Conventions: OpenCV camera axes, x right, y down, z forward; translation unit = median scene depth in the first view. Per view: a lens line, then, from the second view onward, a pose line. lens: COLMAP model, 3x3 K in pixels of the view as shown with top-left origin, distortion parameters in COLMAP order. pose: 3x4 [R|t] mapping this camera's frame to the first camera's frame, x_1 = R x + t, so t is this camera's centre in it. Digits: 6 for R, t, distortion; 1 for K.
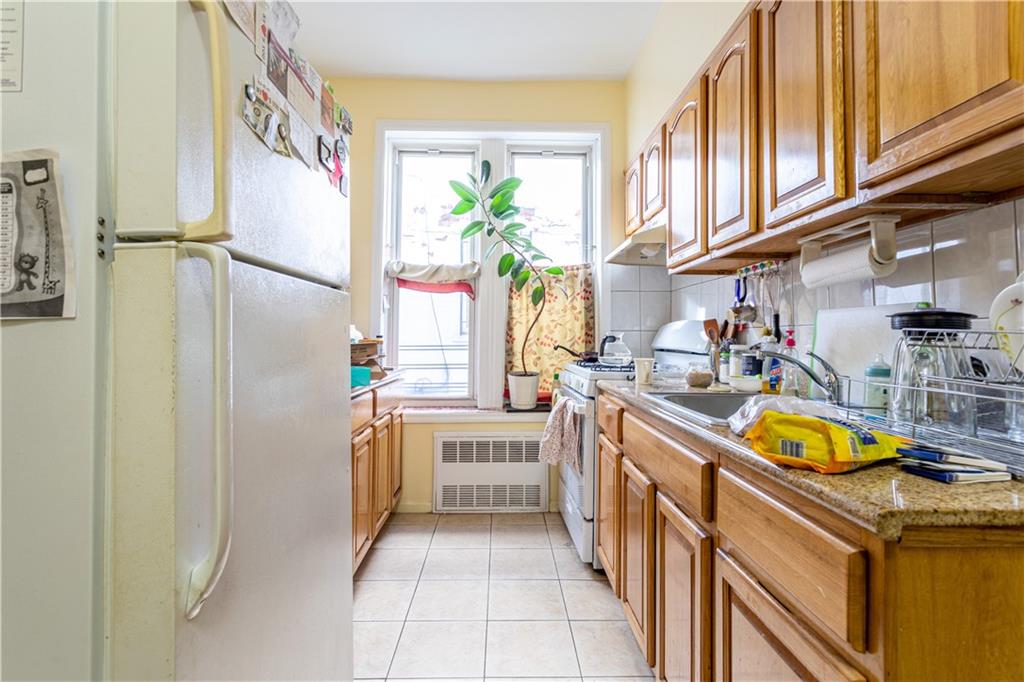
lens RADIAL K [[502.0, 0, 511.7], [0, 502.0, 319.1], [0, 0, 1]] dist [0.001613, 0.000402]
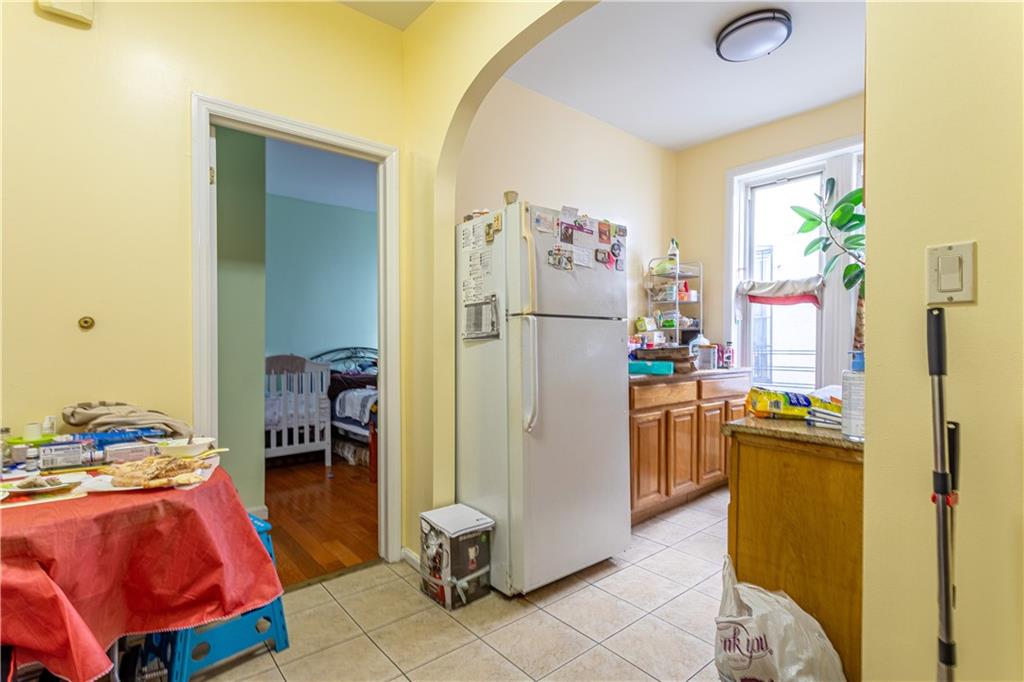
lens RADIAL K [[497.5, 0, 512.0], [0, 497.5, 341.0], [0, 0, 1]] dist [0.000825, 0.000183]
pose [[0.629347, -0.001497, -0.777123, 0.351366], [0.028734, 0.999359, 0.021345, -0.011424], [0.776593, -0.035763, 0.628986, -0.210787]]
